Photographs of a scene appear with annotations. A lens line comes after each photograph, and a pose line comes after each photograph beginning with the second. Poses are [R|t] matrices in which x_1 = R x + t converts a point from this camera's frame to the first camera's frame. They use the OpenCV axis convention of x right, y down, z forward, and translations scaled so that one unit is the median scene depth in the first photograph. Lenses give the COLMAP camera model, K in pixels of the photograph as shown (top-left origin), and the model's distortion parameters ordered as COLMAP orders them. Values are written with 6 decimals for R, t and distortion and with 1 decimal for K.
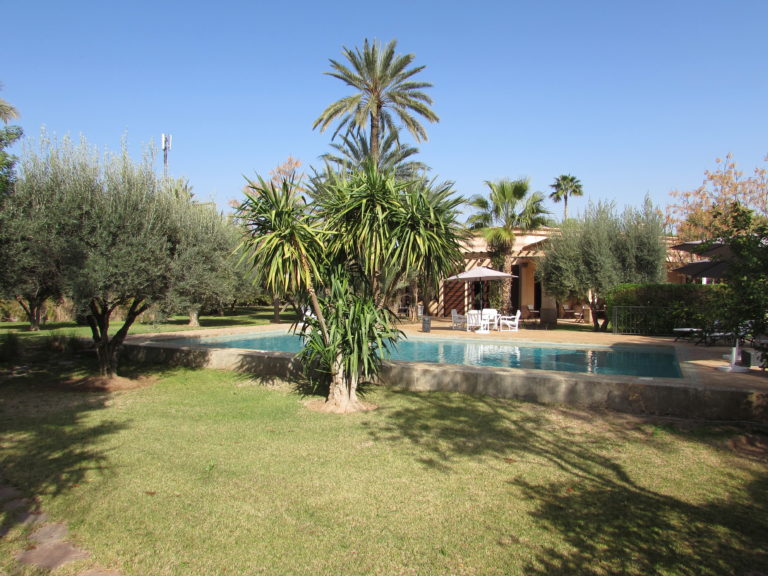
lens RADIAL K [[538.1, 0, 388.3], [0, 538.1, 300.6], [0, 0, 1]] dist [-0.047469, 0.006617]
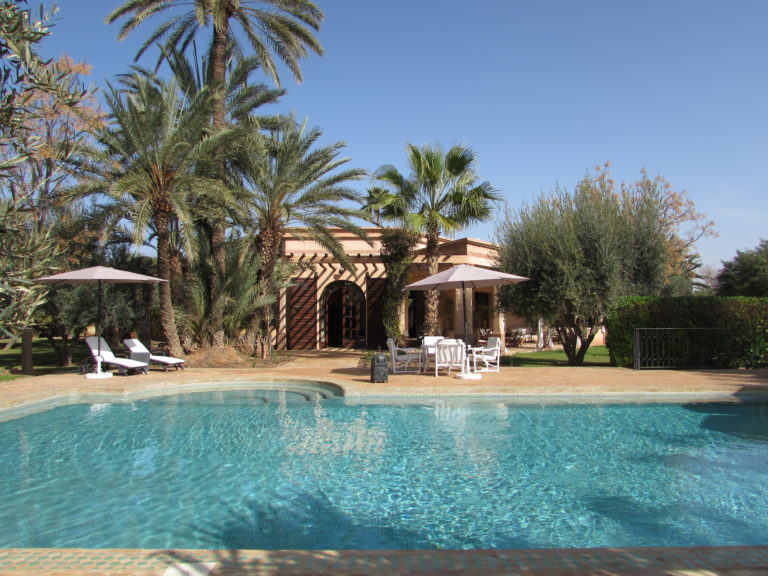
lens RADIAL K [[538.1, 0, 389.9], [0, 538.1, 309.3], [0, 0, 1]] dist [-0.047469, 0.006617]
pose [[0.893925, -0.000838, 0.448216, -0.112069], [0.016345, 0.999394, -0.030730, 0.001218], [-0.447919, 0.034796, 0.893397, 0.346102]]
